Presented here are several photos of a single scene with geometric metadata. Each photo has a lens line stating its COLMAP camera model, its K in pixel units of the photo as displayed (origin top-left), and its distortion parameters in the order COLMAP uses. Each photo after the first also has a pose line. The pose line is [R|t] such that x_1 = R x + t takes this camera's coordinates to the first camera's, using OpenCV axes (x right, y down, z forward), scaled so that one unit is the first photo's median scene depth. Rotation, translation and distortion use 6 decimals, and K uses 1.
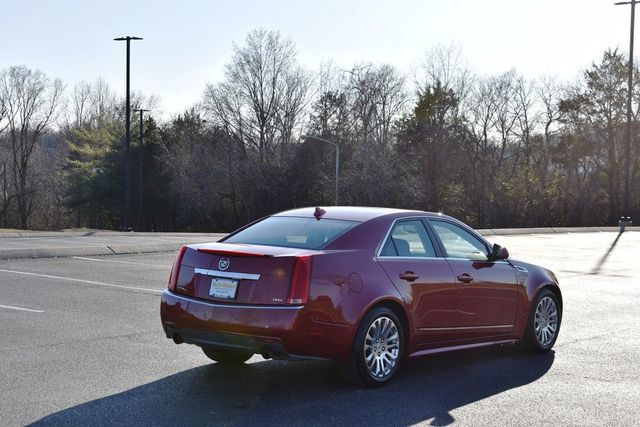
lens RADIAL K [[1155.4, 0, 320.0], [0, 1155.4, 213.6], [0, 0, 1]] dist [-0.069974, 0.000000]
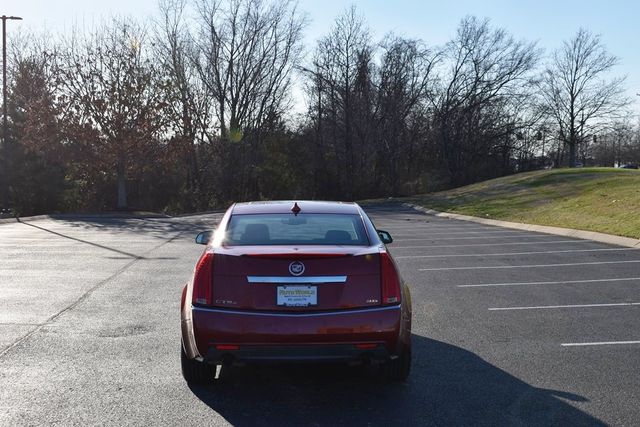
lens RADIAL K [[961.9, 0, 319.9], [0, 961.9, 212.9], [0, 0, 1]] dist [-0.089503, 0.000000]
pose [[0.811755, -0.062642, 0.580629, -0.499180], [0.056351, 0.997993, 0.028887, -0.020100], [-0.581274, 0.009270, 0.813655, 0.379418]]
